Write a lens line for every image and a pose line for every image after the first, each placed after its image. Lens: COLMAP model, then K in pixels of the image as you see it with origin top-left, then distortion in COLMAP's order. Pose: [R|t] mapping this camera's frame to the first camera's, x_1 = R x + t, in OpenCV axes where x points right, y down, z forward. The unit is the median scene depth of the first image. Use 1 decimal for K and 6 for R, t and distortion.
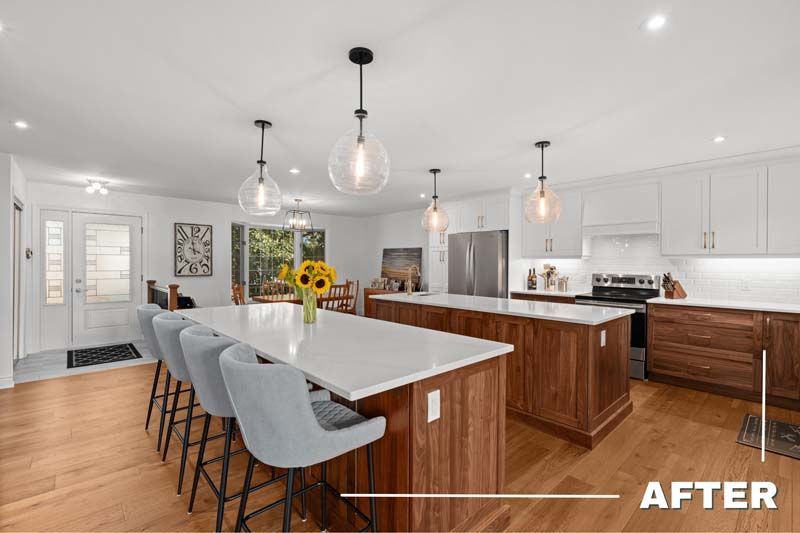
lens RADIAL K [[365.5, 0, 398.8], [0, 365.5, 263.4], [0, 0, 1]] dist [0.000230, -0.000034]
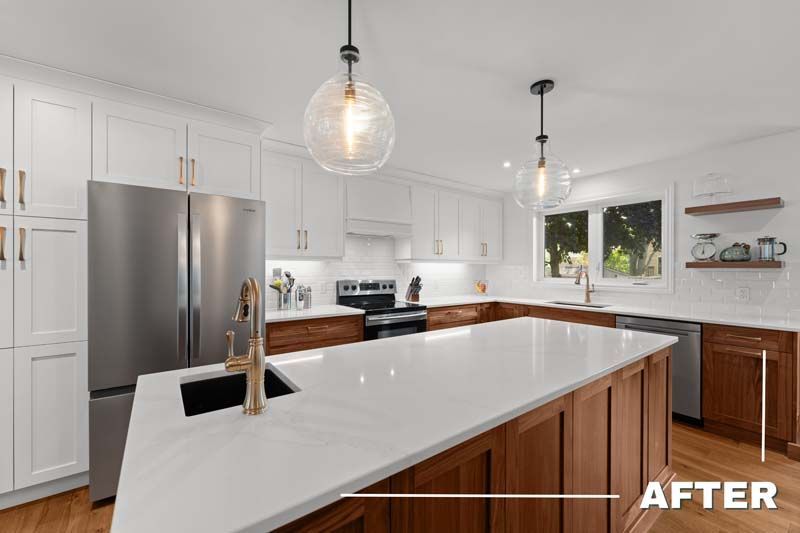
lens RADIAL K [[322.1, 0, 397.2], [0, 322.1, 269.3], [0, 0, 1]] dist [0.001105, 0.000067]
pose [[0.120328, -0.009584, 0.992688, -0.154280], [0.001532, 0.999954, 0.009468, -0.002762], [-0.992733, 0.000382, 0.120337, 0.860719]]
